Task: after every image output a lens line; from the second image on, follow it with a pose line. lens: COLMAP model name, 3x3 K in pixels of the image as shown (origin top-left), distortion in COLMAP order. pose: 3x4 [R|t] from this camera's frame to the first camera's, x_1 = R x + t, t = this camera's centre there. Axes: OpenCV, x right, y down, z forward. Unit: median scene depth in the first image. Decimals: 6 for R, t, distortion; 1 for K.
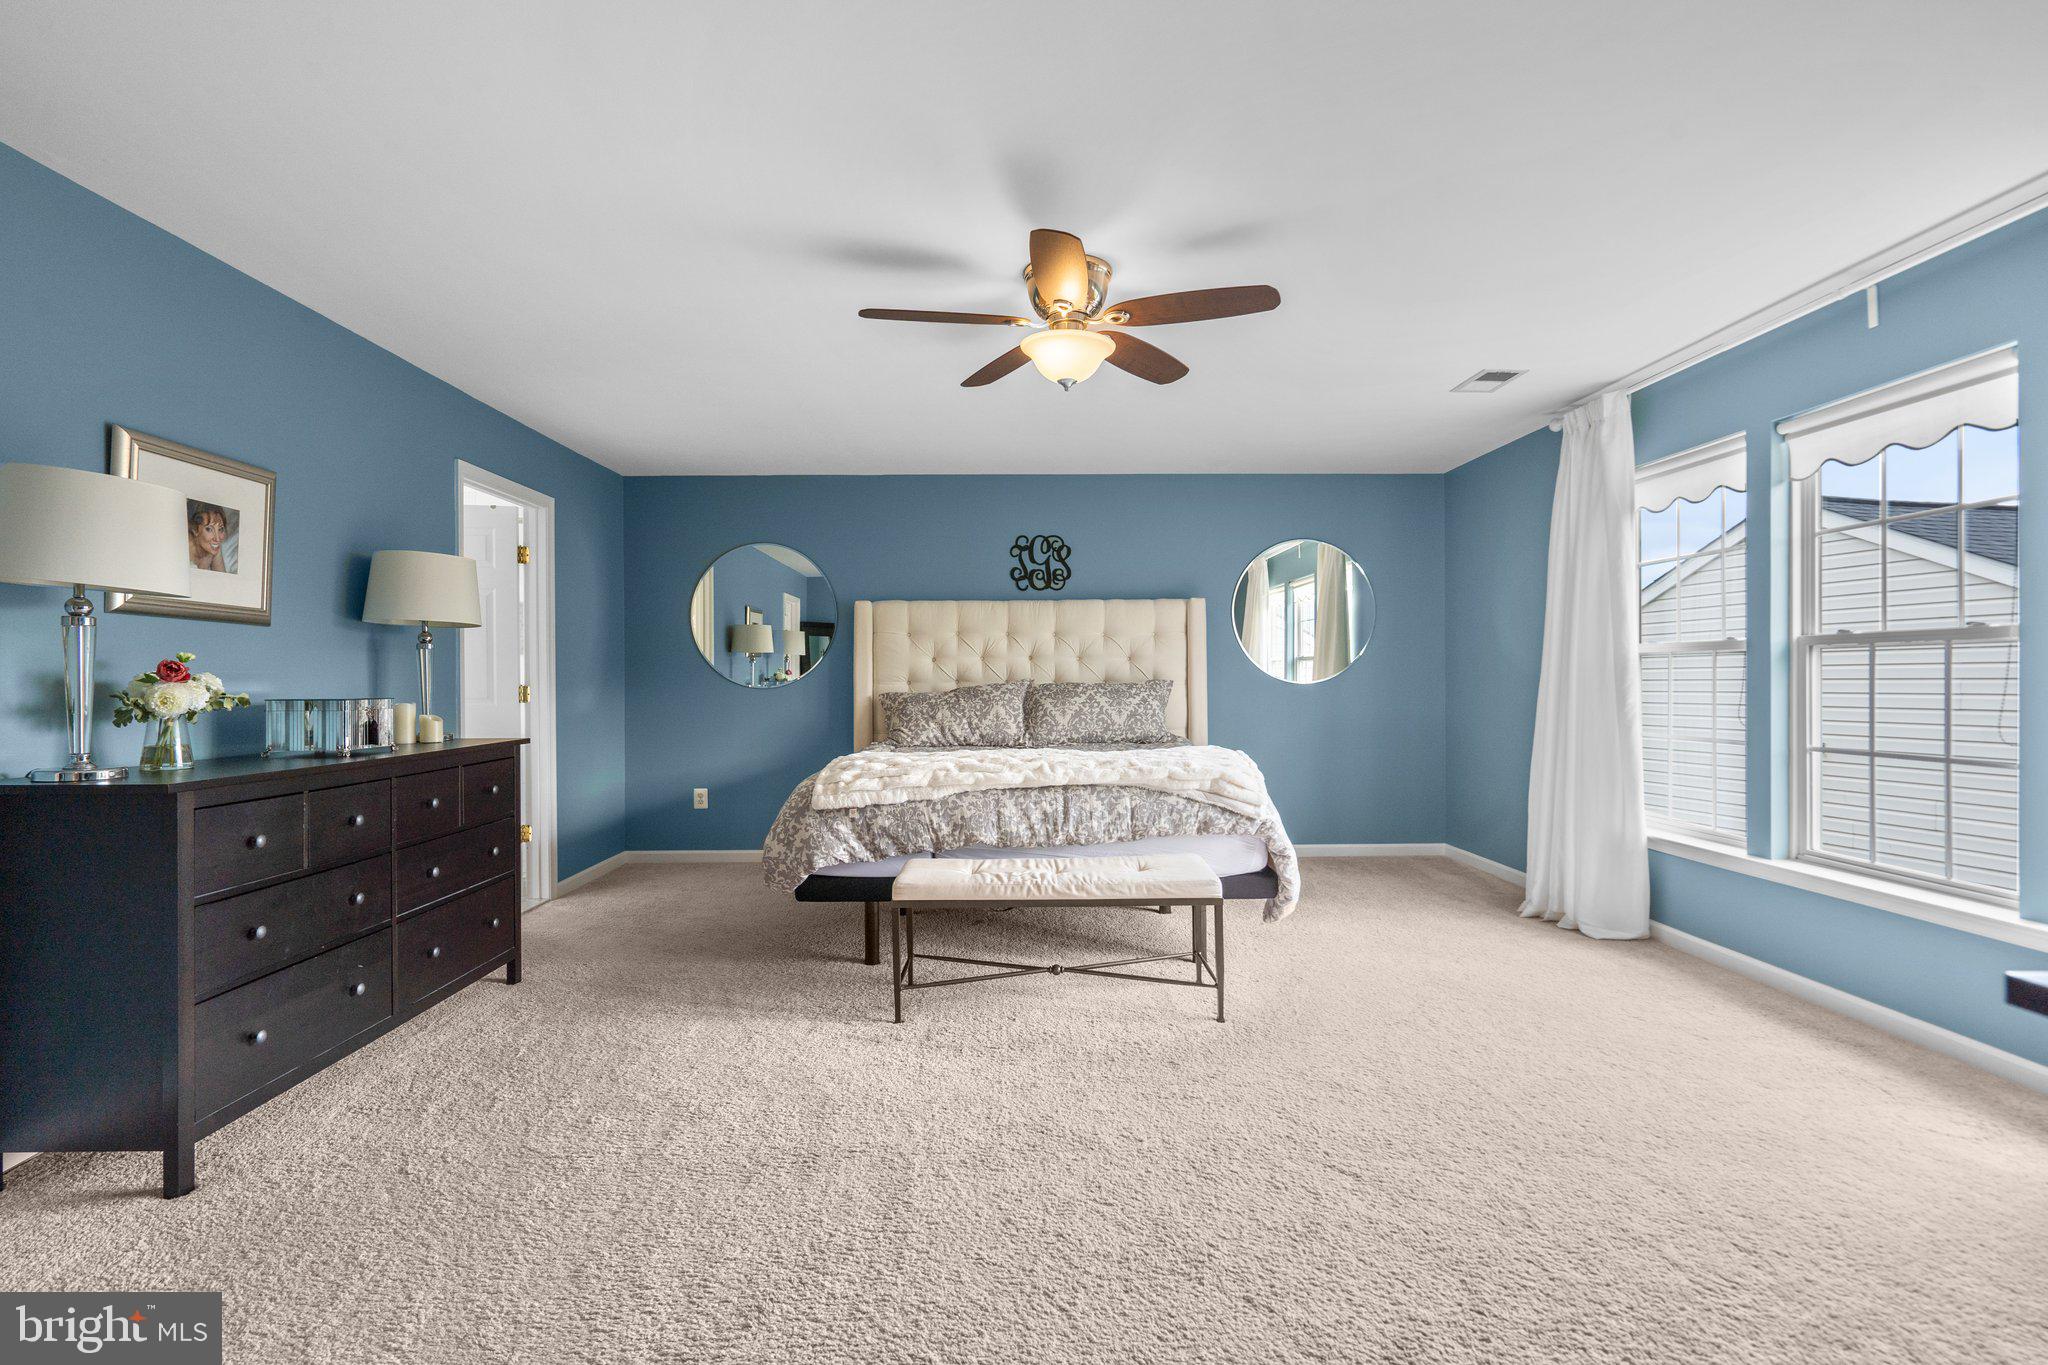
lens RADIAL K [[942.0, 0, 1017.6], [0, 942.0, 678.6], [0, 0, 1]] dist [-0.011329, 0.001657]
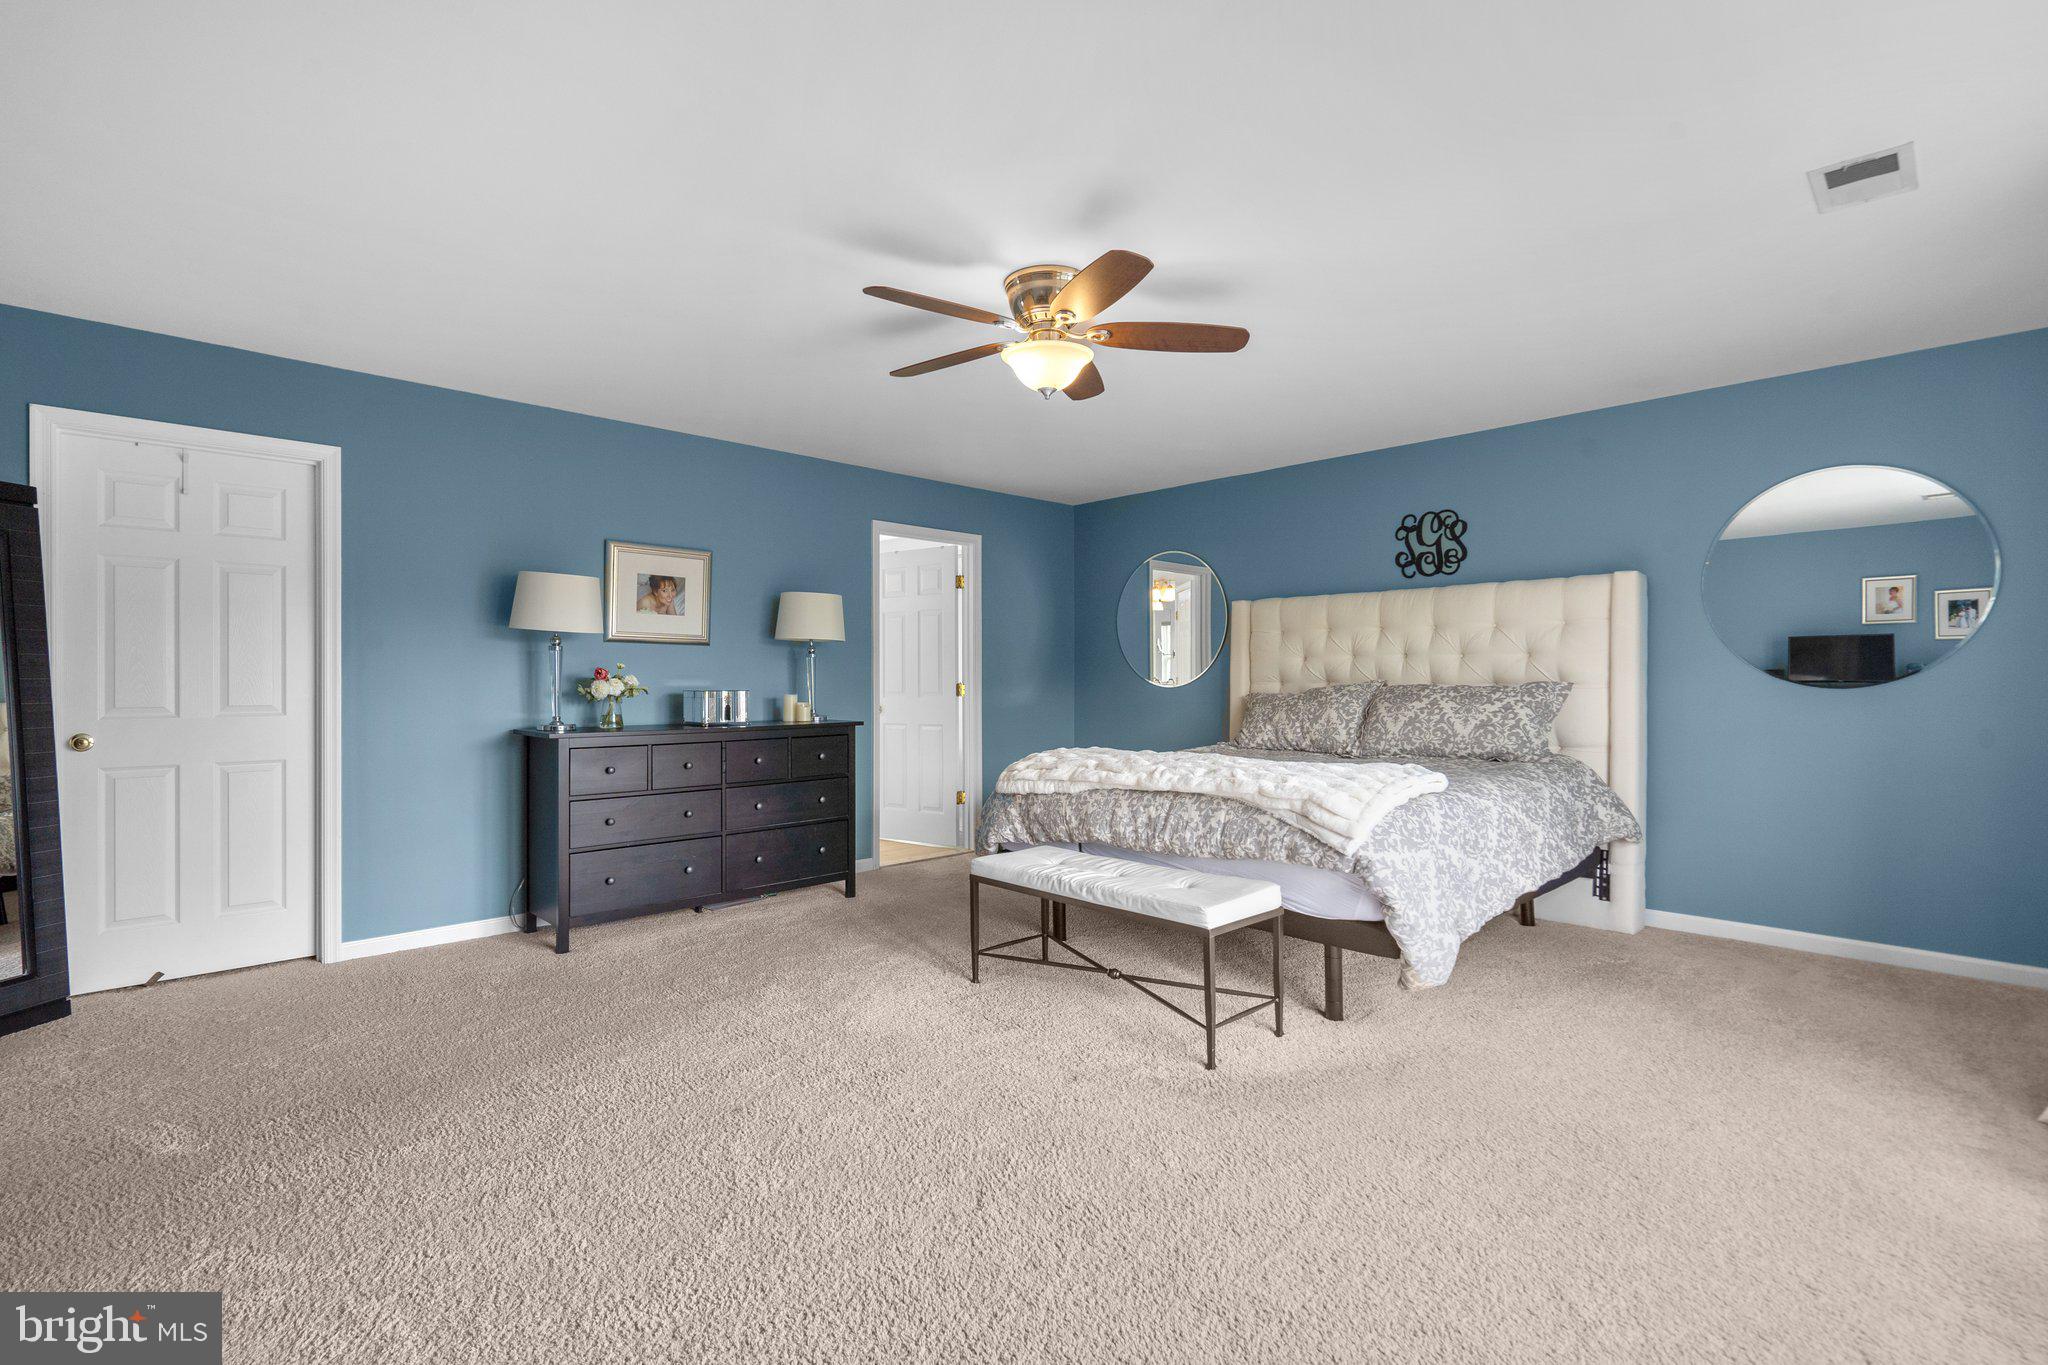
lens RADIAL K [[942.0, 0, 1008.7], [0, 942.0, 683.4], [0, 0, 1]] dist [-0.011329, 0.001657]
pose [[0.674562, 0.008164, -0.738173, 0.647717], [-0.002381, 0.999958, 0.008883, -0.004990], [0.738214, -0.004234, 0.674553, 0.231924]]
